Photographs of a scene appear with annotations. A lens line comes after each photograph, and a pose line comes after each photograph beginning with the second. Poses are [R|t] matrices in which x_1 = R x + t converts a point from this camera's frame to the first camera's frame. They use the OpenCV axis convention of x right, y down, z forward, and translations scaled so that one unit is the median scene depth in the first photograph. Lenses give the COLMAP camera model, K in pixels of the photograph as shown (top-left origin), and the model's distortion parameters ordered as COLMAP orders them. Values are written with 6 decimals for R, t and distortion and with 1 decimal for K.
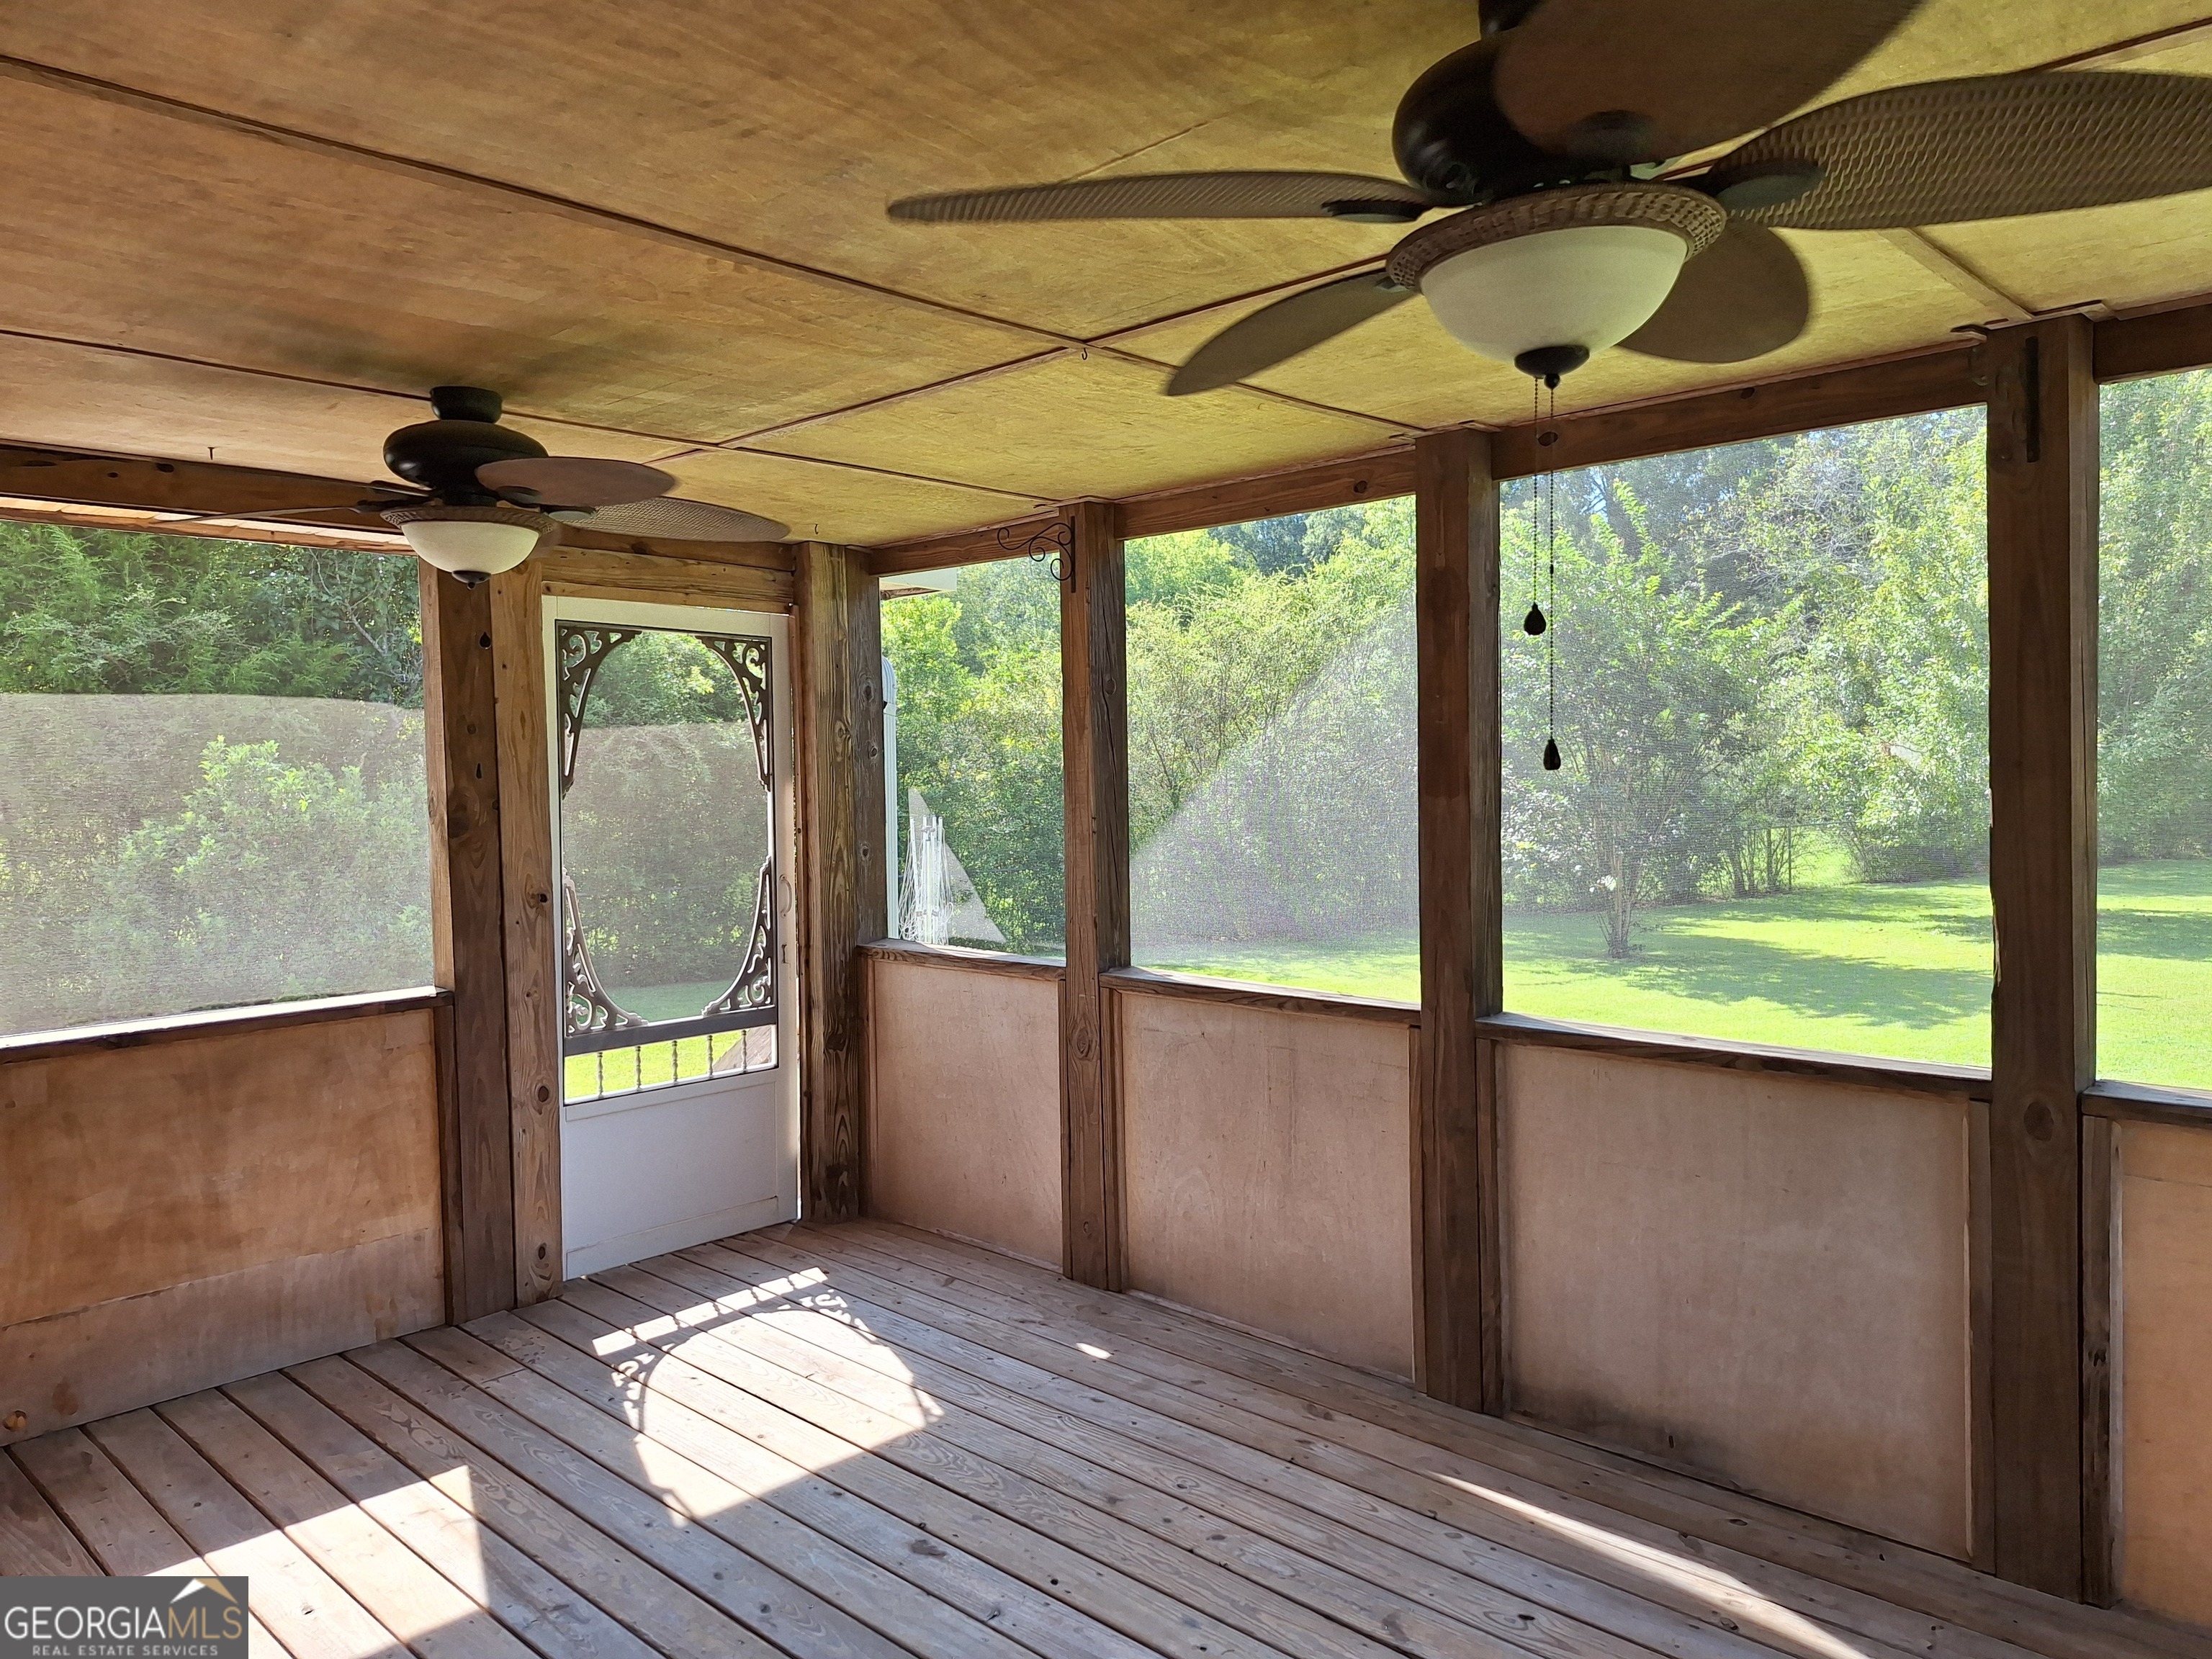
lens RADIAL K [[1558.0, 0, 1064.4], [0, 1558.0, 819.2], [0, 0, 1]] dist [0.077143, -0.082579]
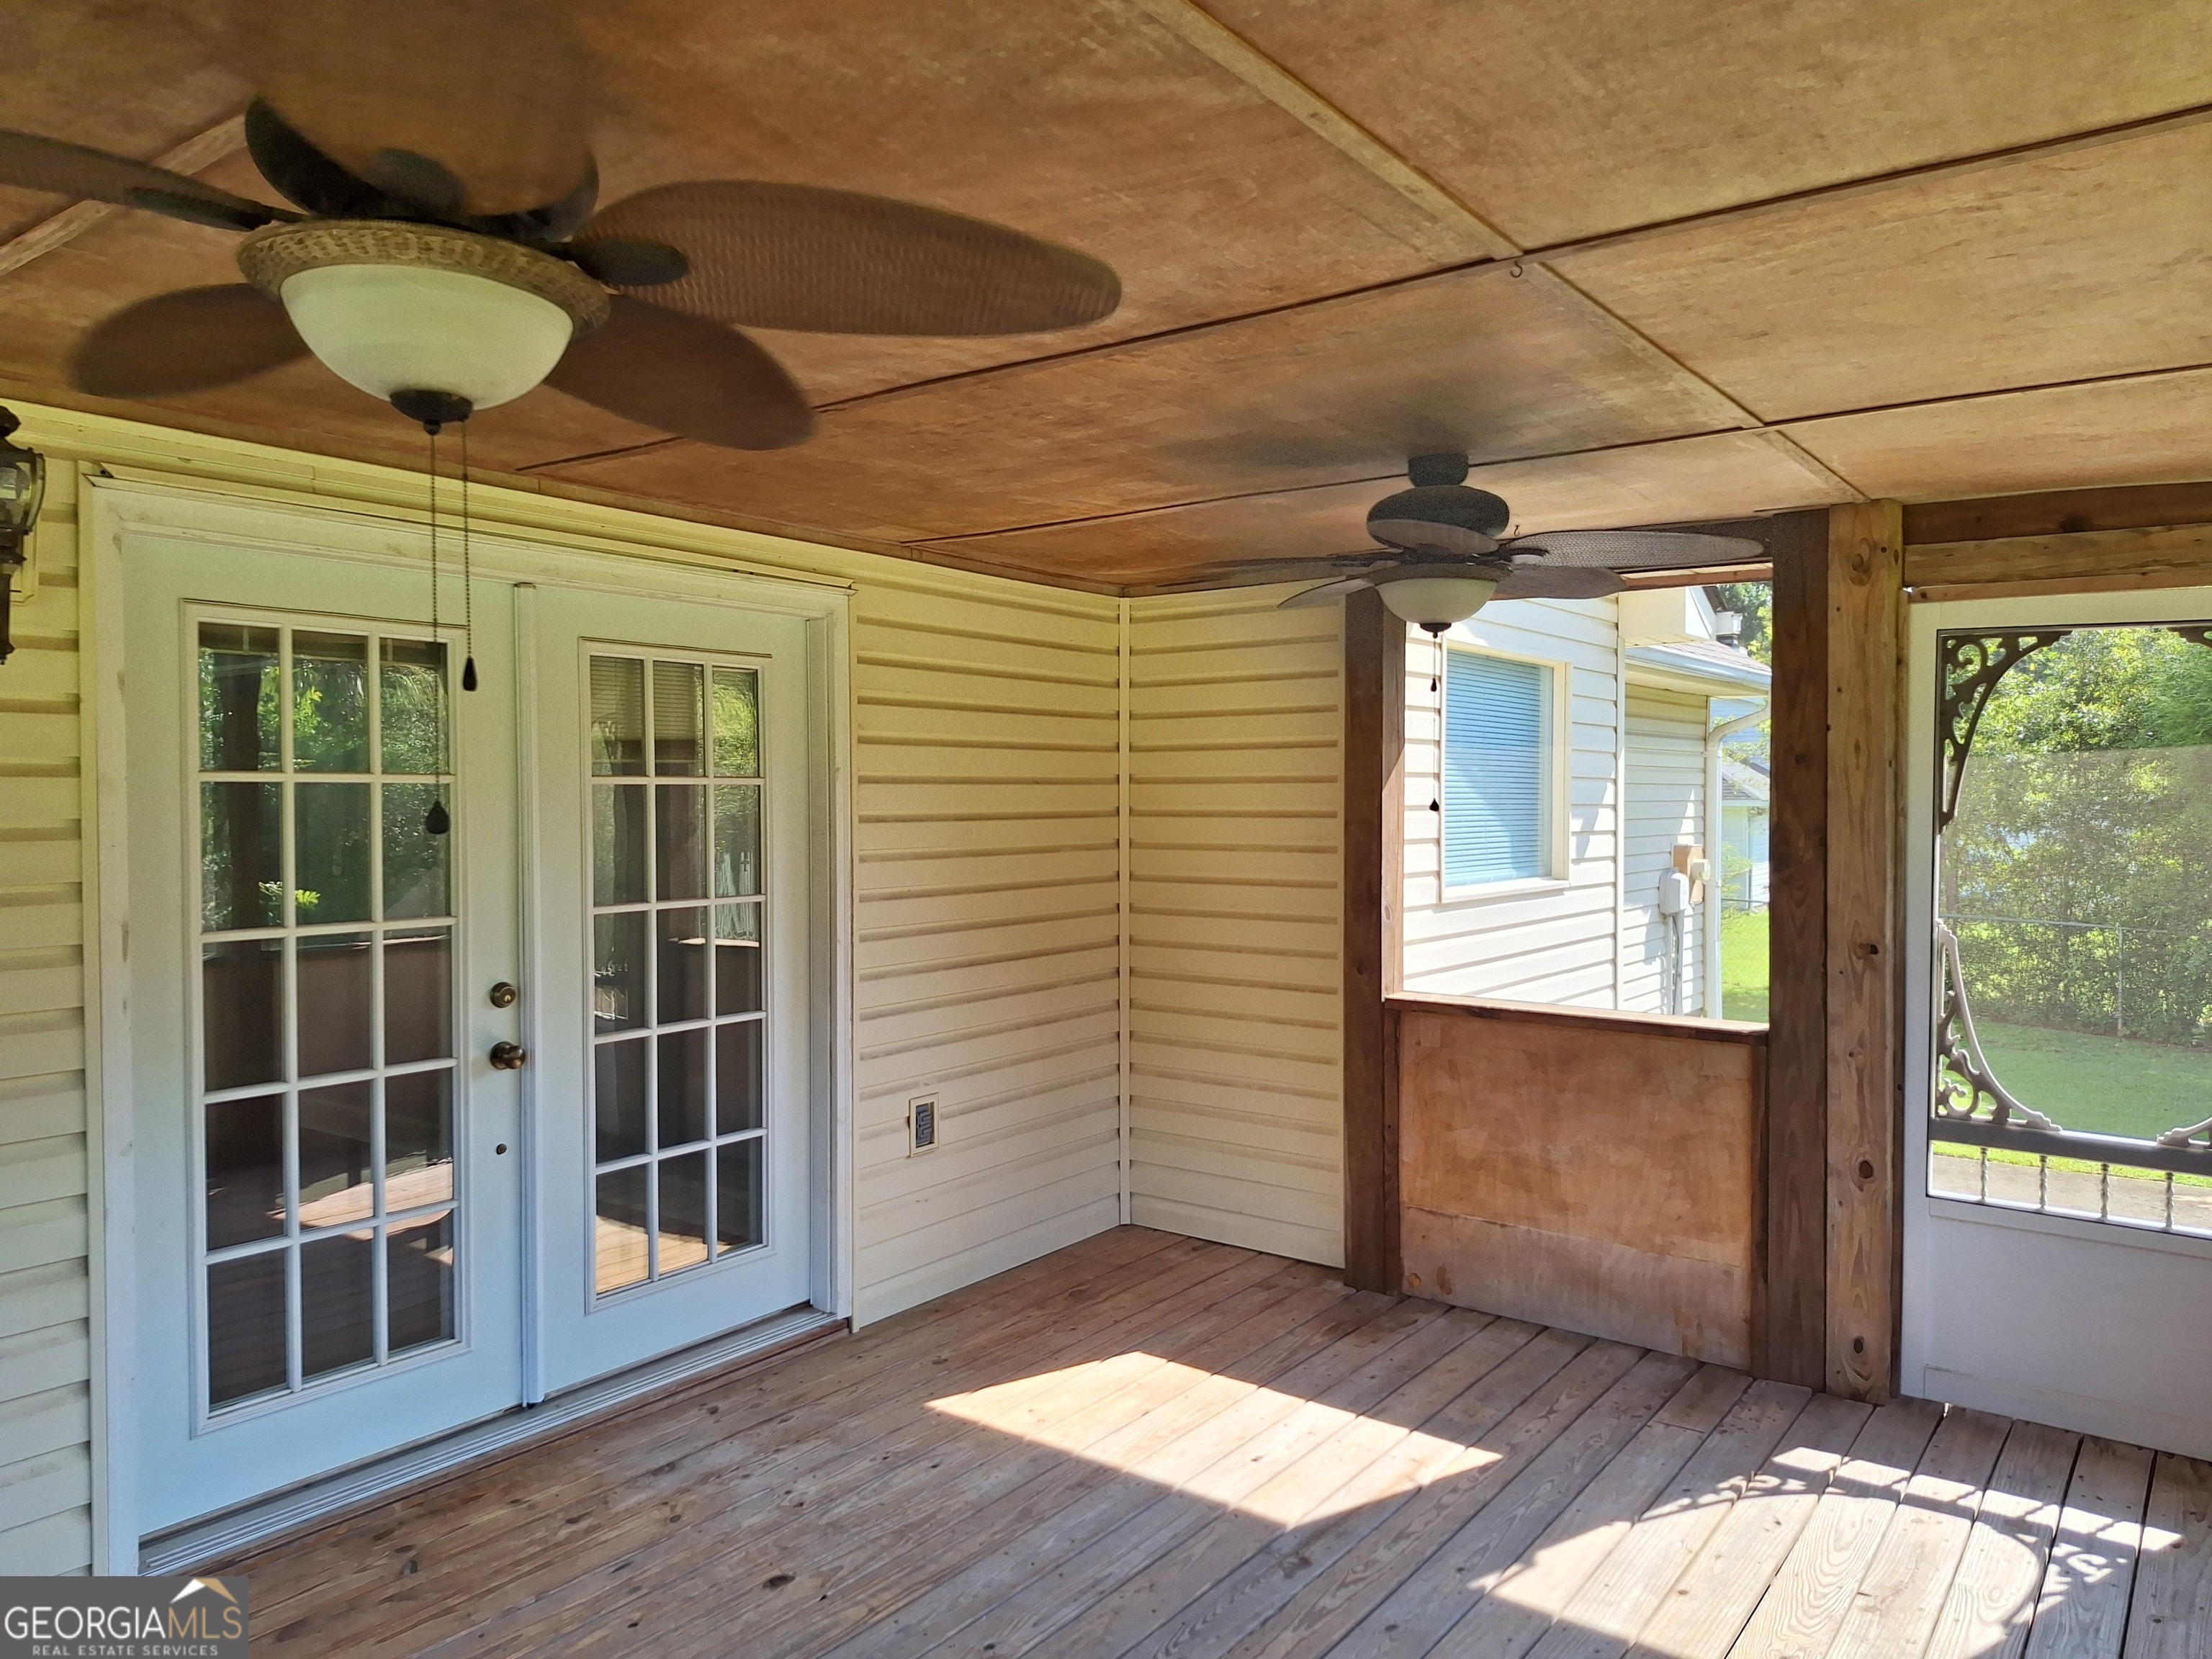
lens RADIAL K [[1558.0, 0, 1164.0], [0, 1558.0, 833.9], [0, 0, 1]] dist [0.077143, -0.082579]
pose [[0.148433, 0.047504, -0.987781, 0.503292], [-0.045014, 0.998135, 0.041238, -0.034886], [0.987897, 0.038343, 0.150294, 0.490536]]
